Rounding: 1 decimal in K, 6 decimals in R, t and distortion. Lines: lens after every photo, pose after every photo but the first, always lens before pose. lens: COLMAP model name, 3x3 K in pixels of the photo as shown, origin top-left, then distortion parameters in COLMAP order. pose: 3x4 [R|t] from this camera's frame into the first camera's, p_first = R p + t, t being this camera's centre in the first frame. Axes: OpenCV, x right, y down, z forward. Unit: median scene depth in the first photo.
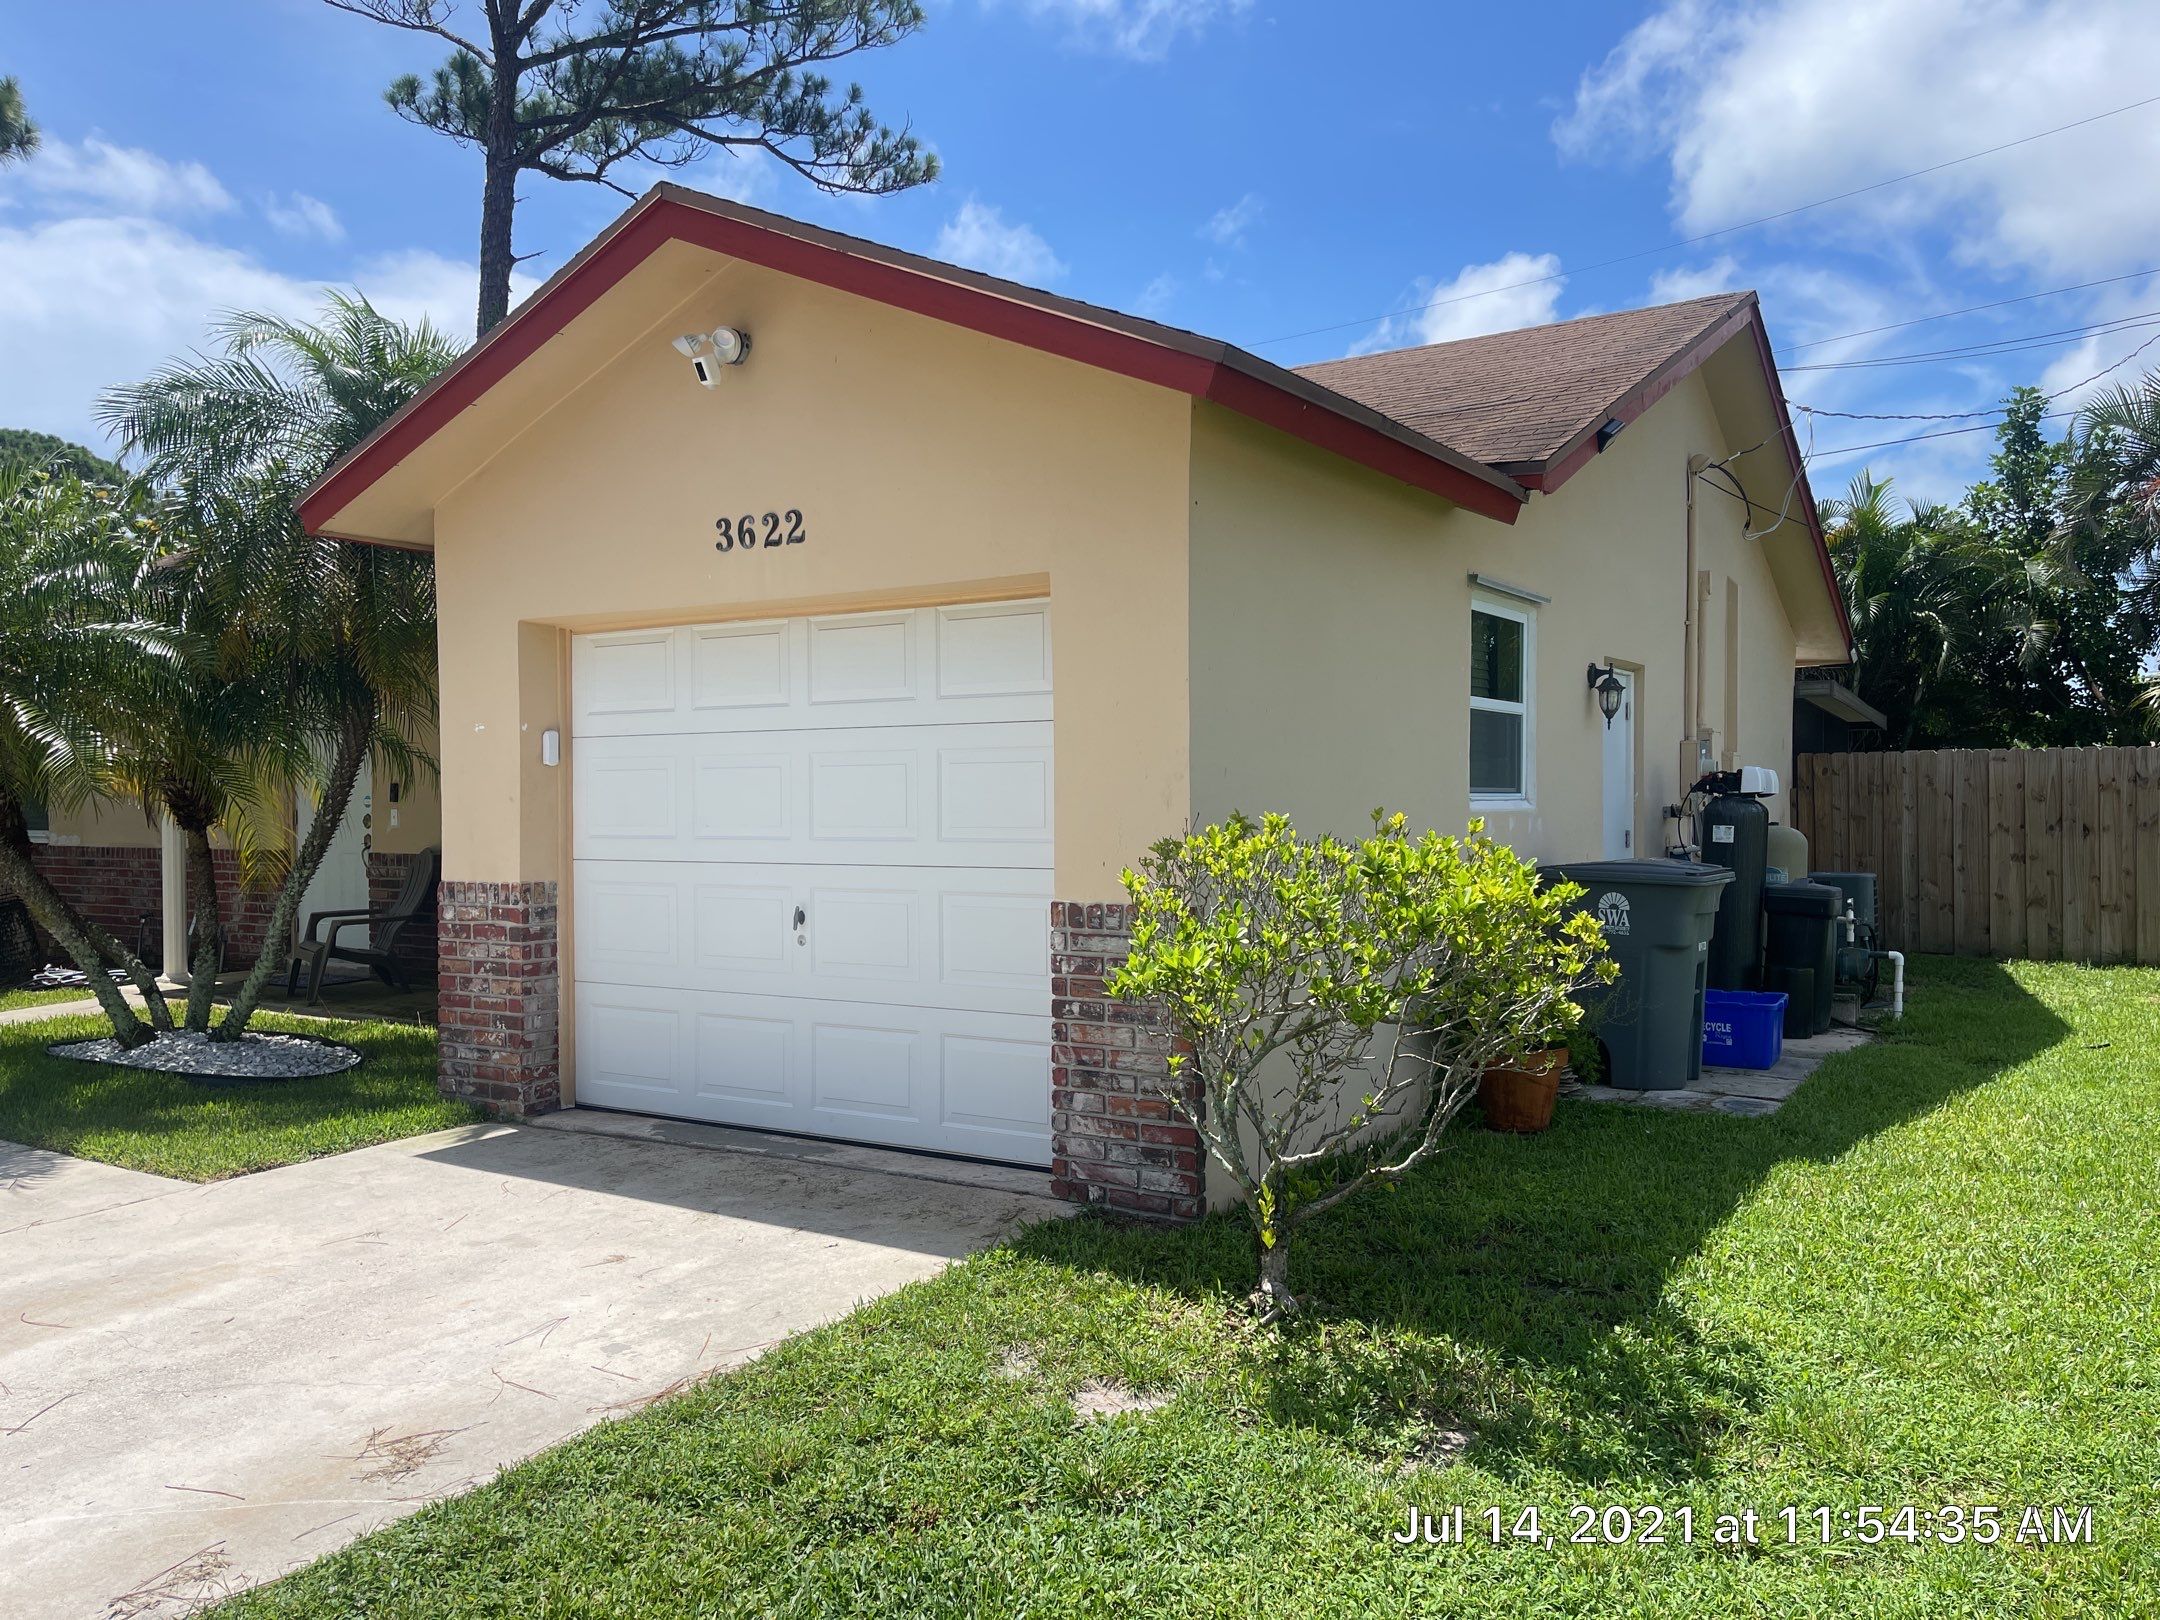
lens RADIAL K [[1673.4, 0, 1080.0], [0, 1673.4, 810.0], [0, 0, 1]] dist [0.052105, -0.002197]
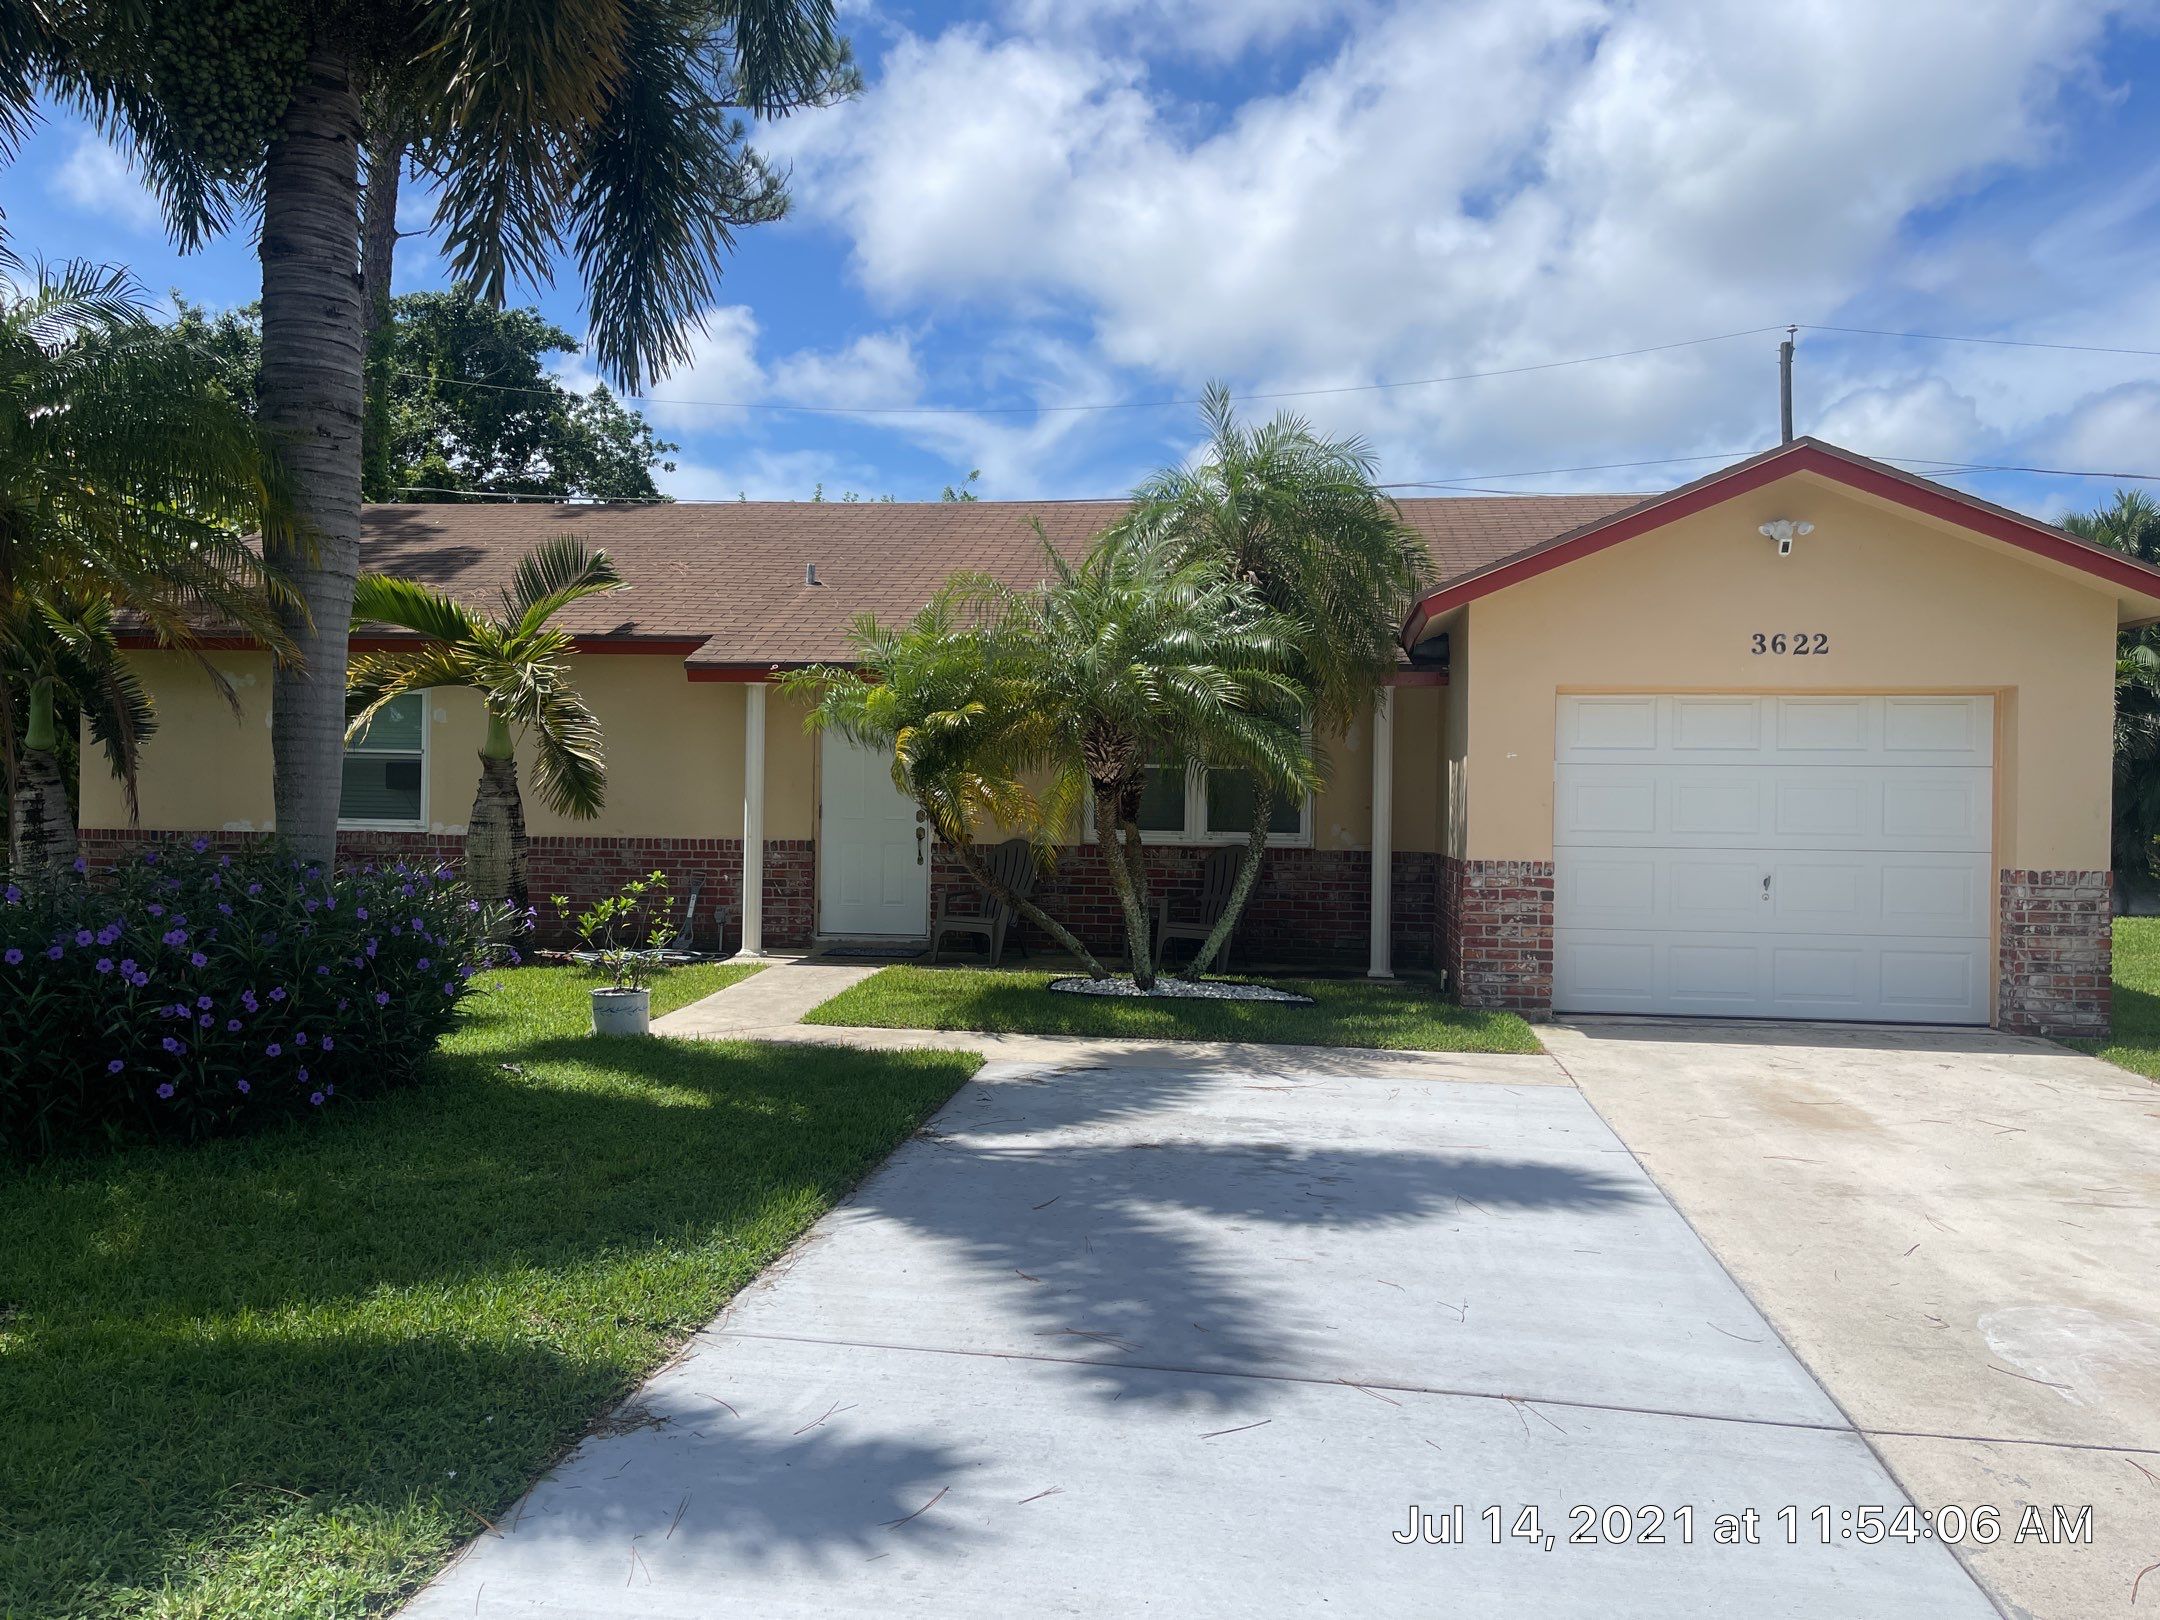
lens RADIAL K [[1673.4, 0, 1080.0], [0, 1673.4, 810.0], [0, 0, 1]] dist [0.052105, -0.002197]
pose [[0.896123, 0.015640, 0.443530, -1.478669], [-0.014662, 0.999877, -0.005635, 0.013657], [-0.443564, -0.001454, 0.896242, -0.158388]]
